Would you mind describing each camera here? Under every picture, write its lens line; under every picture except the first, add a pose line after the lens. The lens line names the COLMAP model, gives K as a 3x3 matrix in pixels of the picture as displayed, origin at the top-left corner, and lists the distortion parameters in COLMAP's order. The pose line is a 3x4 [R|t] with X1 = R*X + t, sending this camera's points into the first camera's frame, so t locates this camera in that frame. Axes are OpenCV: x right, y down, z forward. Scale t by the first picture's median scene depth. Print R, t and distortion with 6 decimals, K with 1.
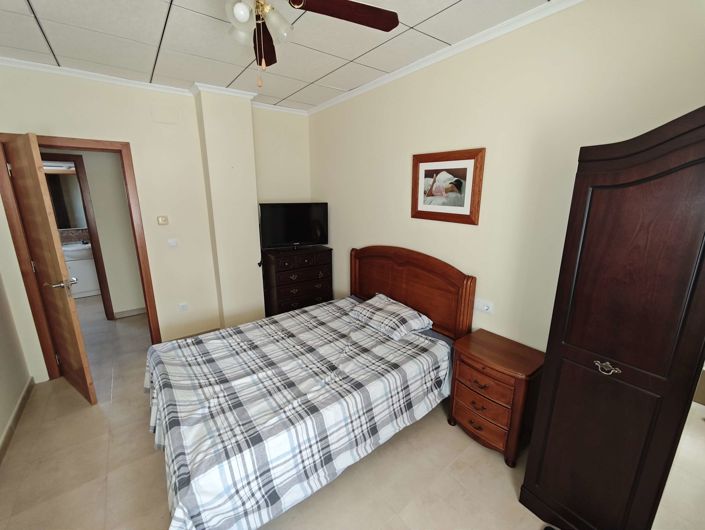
lens RADIAL K [[294.6, 0, 349.6], [0, 294.6, 264.0], [0, 0, 1]] dist [0.002678, -0.000613]
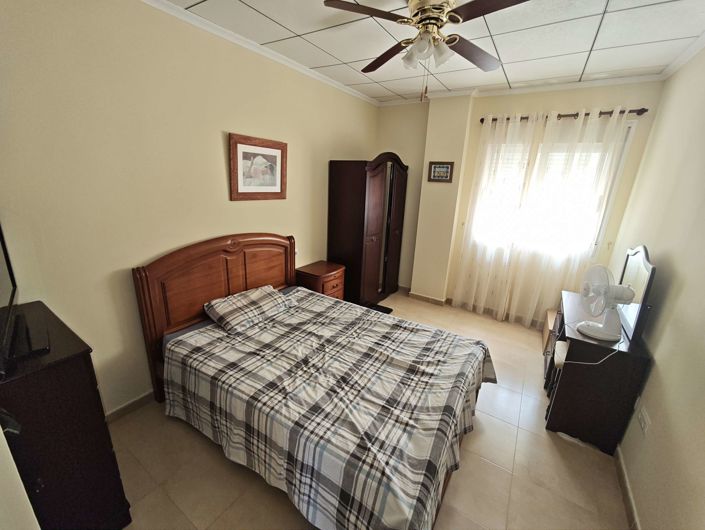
lens RADIAL K [[294.6, 0, 349.6], [0, 294.6, 262.0], [0, 0, 1]] dist [0.002678, -0.000613]
pose [[-0.331878, -0.270731, 0.903638, -0.912737], [0.199101, 0.916248, 0.347632, -0.256377], [-0.922071, 0.295287, -0.250180, 1.050988]]
